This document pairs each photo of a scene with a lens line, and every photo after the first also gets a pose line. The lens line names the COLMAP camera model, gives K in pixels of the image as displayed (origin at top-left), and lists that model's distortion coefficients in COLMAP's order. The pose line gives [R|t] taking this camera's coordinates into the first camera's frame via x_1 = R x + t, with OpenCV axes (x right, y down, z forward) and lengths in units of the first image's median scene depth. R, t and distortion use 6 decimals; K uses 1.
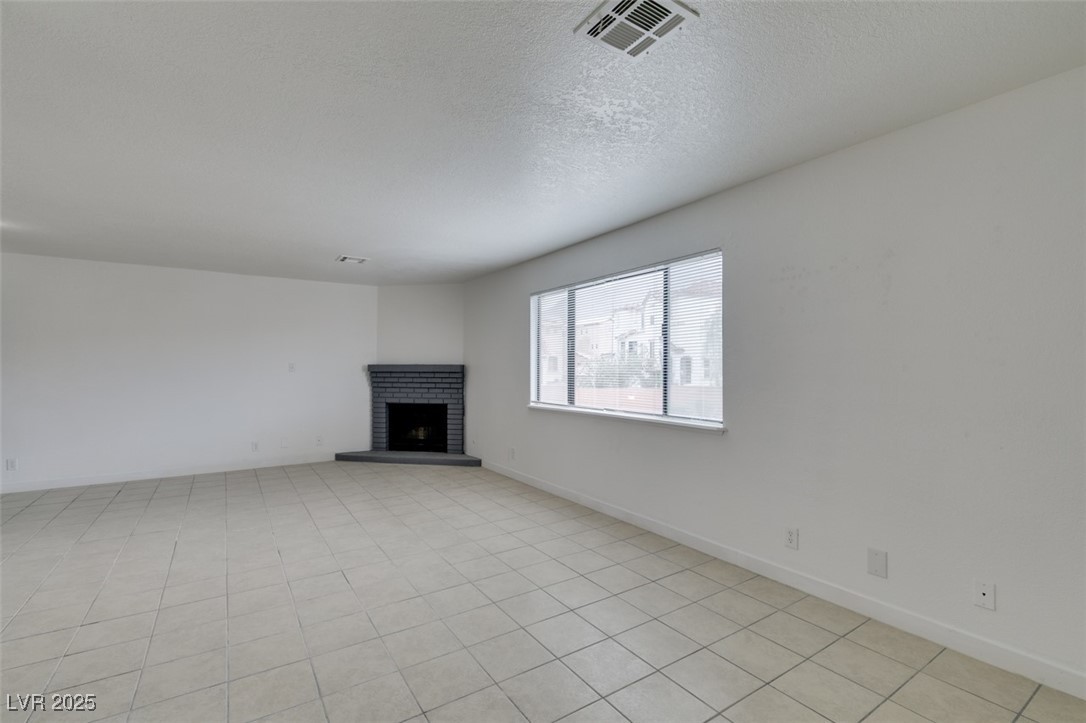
lens RADIAL K [[484.1, 0, 541.6], [0, 484.1, 368.3], [0, 0, 1]] dist [0.003261, -0.000690]
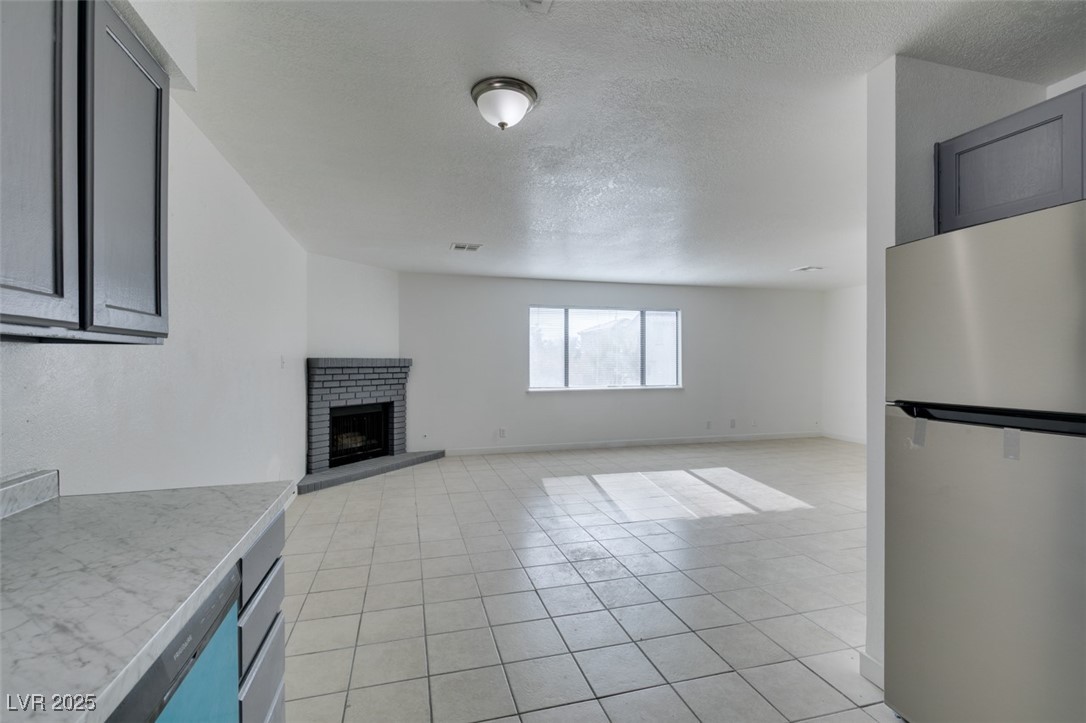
lens RADIAL K [[485.4, 0, 542.0], [0, 485.4, 365.4], [0, 0, 1]] dist [0.004566, -0.000584]
pose [[0.298781, -0.008220, 0.954286, -0.994587], [0.002718, 0.999966, 0.007762, -0.001068], [-0.954318, 0.000275, 0.298793, 0.459118]]
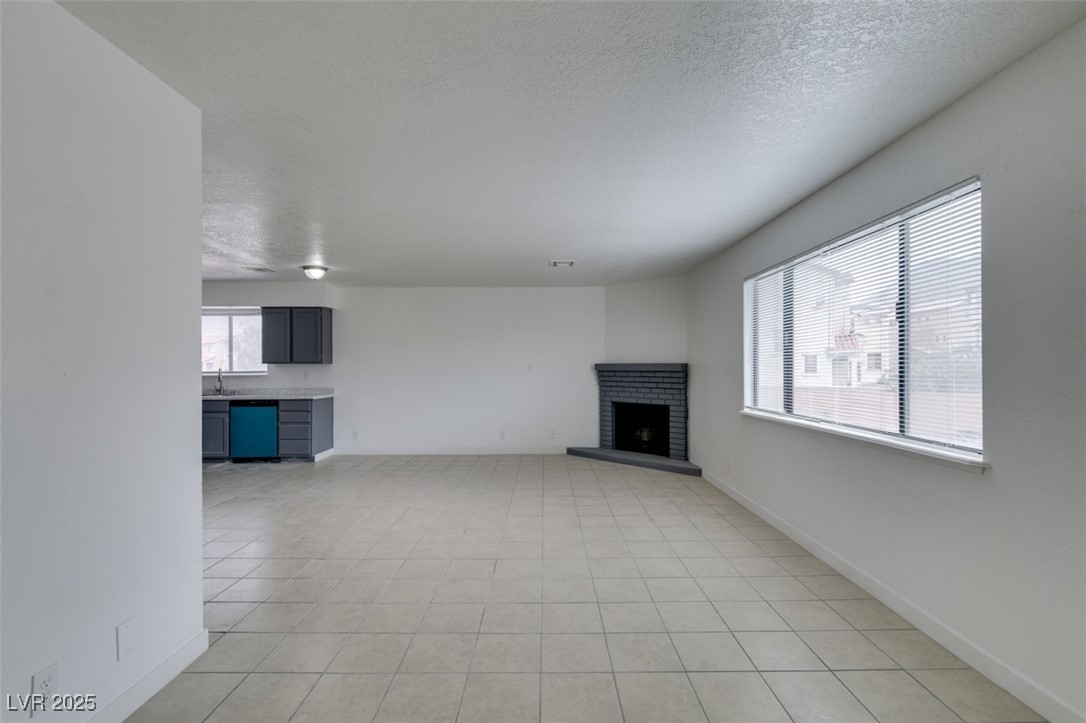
lens RADIAL K [[487.6, 0, 542.3], [0, 487.6, 364.6], [0, 0, 1]] dist [0.004748, -0.000280]
pose [[0.834869, -0.004695, -0.550429, 0.120097], [0.001789, 0.999981, -0.005817, -0.000033], [0.550446, 0.003871, 0.834862, 0.077623]]
